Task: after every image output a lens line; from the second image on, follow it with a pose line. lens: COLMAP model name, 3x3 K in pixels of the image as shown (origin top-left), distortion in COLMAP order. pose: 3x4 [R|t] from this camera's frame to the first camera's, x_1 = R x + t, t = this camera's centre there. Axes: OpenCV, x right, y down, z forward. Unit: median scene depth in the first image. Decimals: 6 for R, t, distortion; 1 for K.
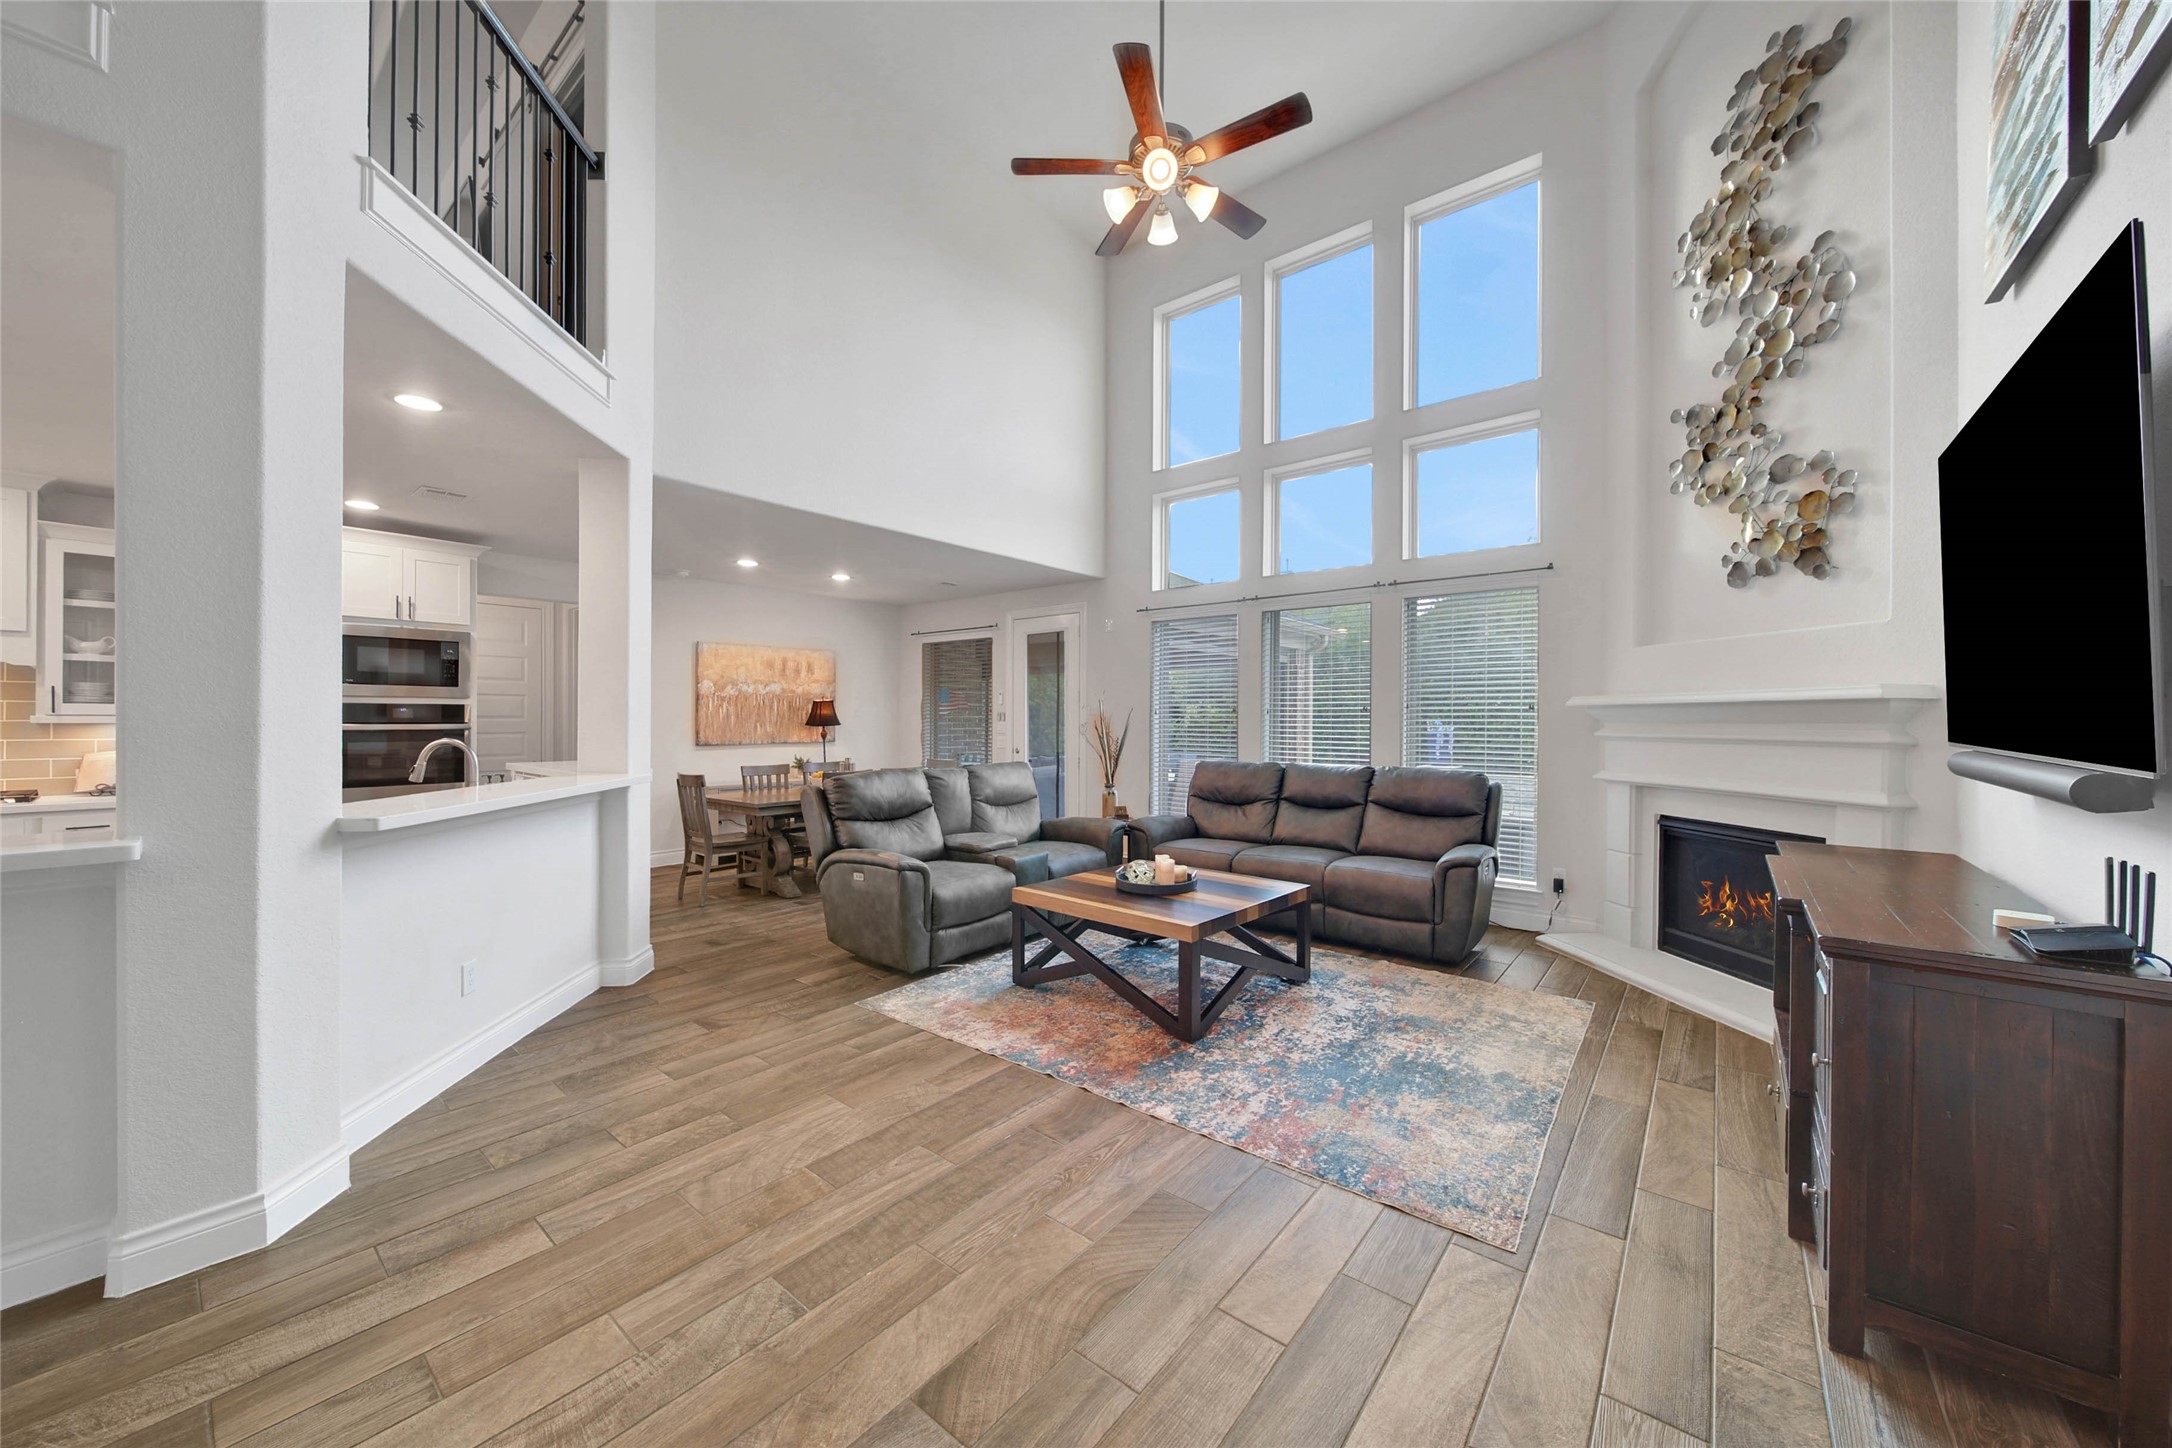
lens RADIAL K [[771.9, 0, 1091.4], [0, 771.9, 718.4], [0, 0, 1]] dist [0.001820, -0.002354]
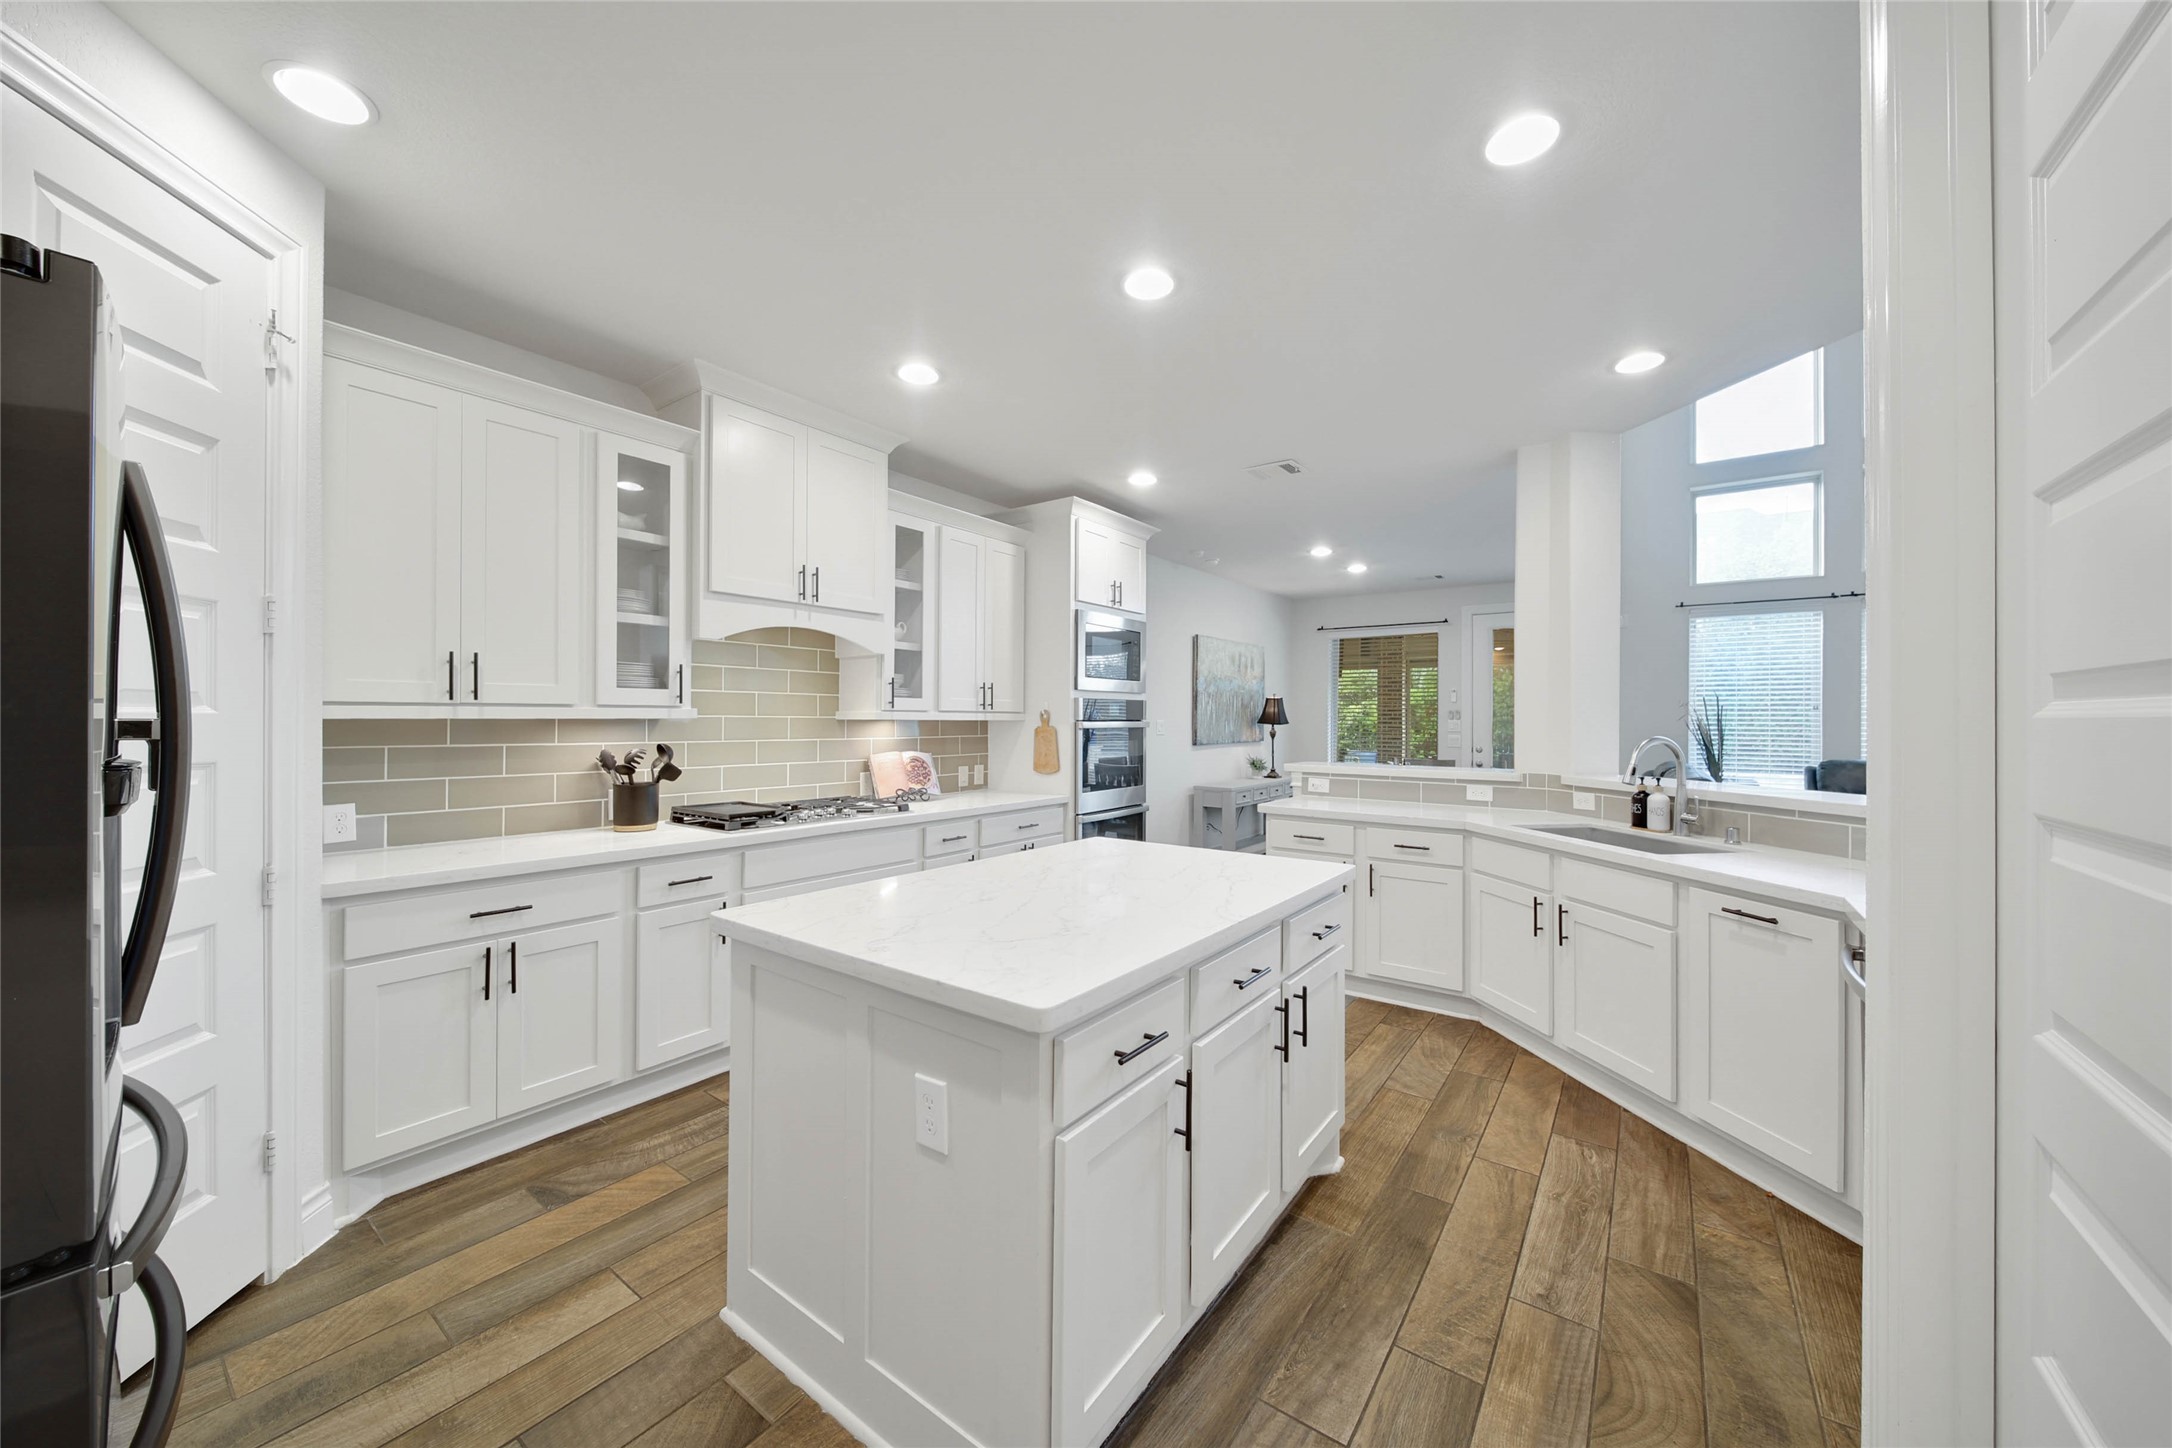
lens RADIAL K [[771.9, 0, 1091.4], [0, 771.9, 718.4], [0, 0, 1]] dist [0.001820, -0.002354]
pose [[0.992370, -0.001079, 0.123289, -0.742579], [0.001439, 0.999995, -0.002835, 0.005154], [-0.123286, 0.002991, 0.992367, 0.065474]]
